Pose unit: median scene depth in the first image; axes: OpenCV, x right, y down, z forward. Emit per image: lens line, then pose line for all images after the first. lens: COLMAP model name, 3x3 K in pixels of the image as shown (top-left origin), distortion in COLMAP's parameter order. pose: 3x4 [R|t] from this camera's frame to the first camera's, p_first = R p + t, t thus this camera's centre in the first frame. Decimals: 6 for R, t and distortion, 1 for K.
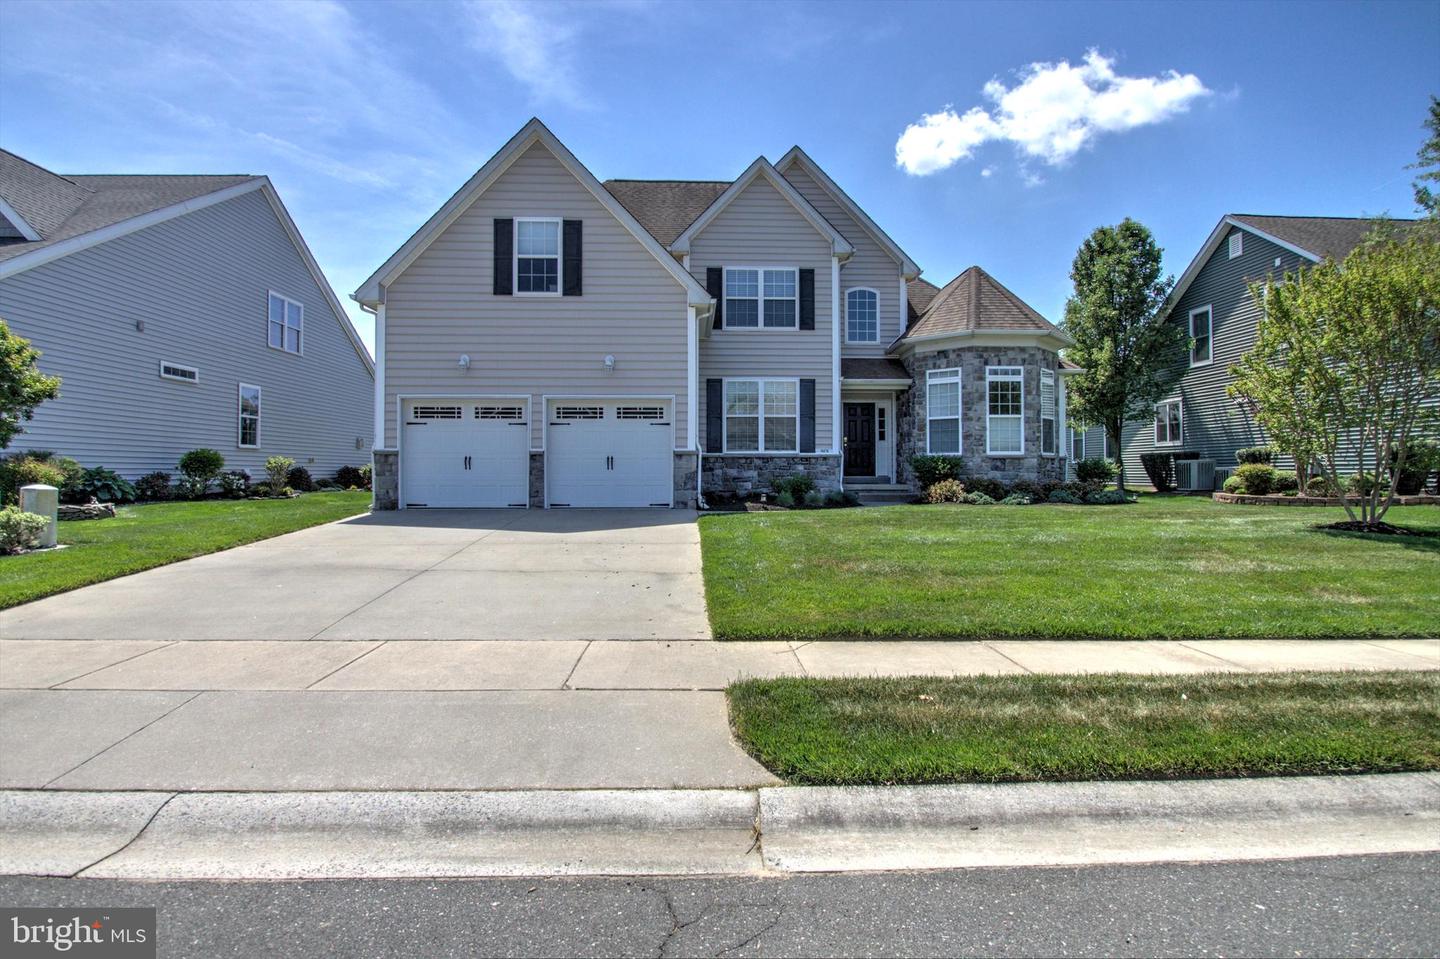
lens RADIAL K [[721.1, 0, 718.8], [0, 721.1, 474.4], [0, 0, 1]] dist [-0.001944, -0.000220]
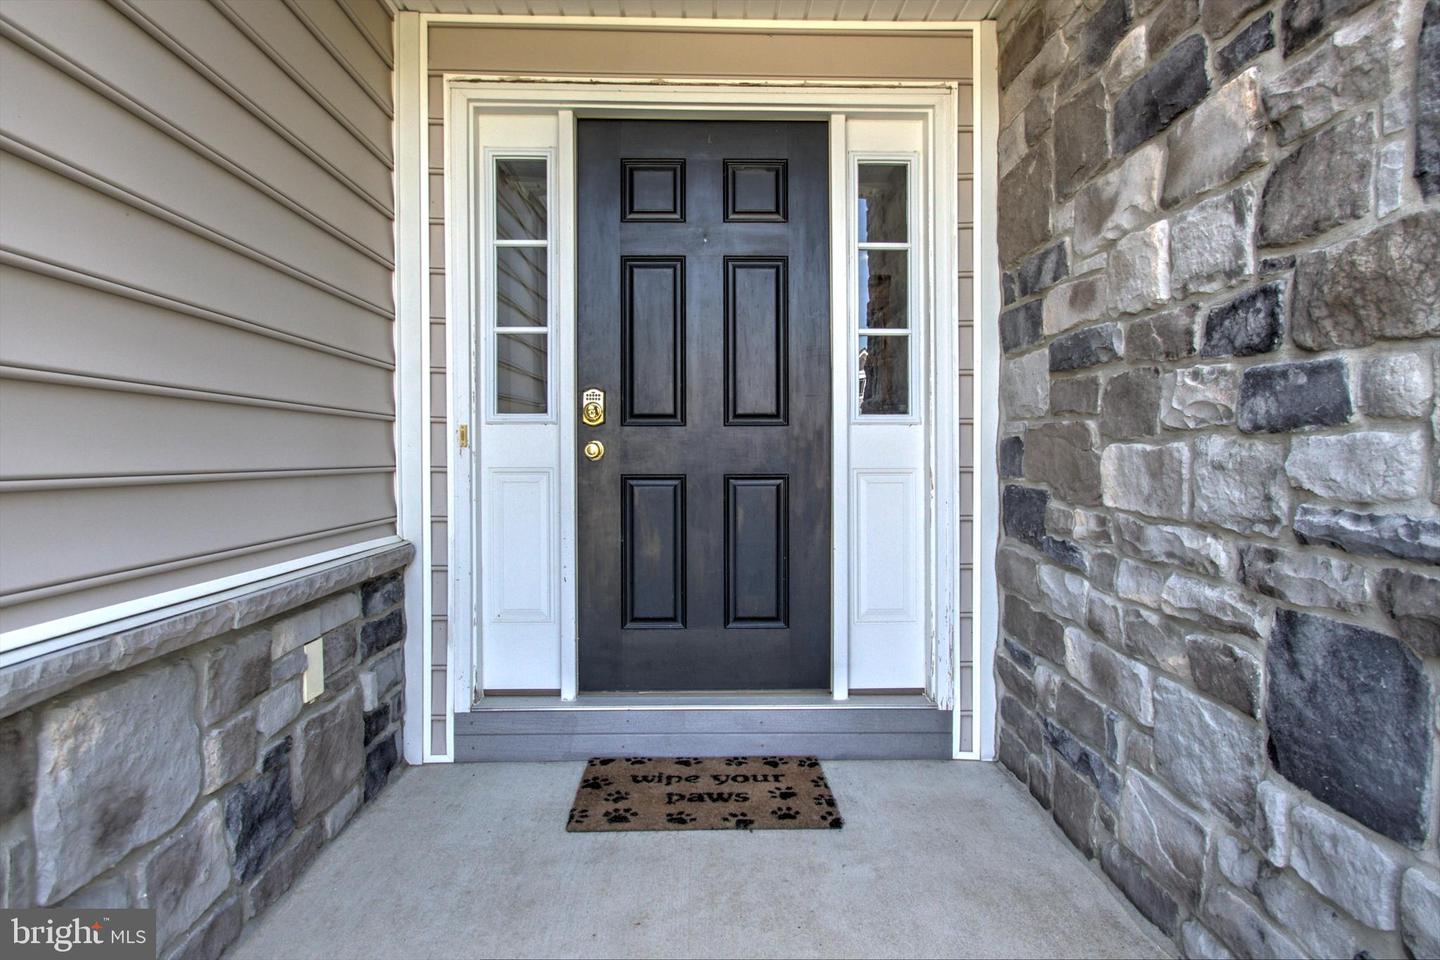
lens RADIAL K [[721.1, 0, 718.4], [0, 721.1, 474.1], [0, 0, 1]] dist [-0.001944, -0.000220]
pose [[0.999723, -0.001197, -0.023494, 0.199603], [0.001526, 0.999901, 0.014018, -0.038266], [0.023475, -0.014050, 0.999626, 0.870698]]
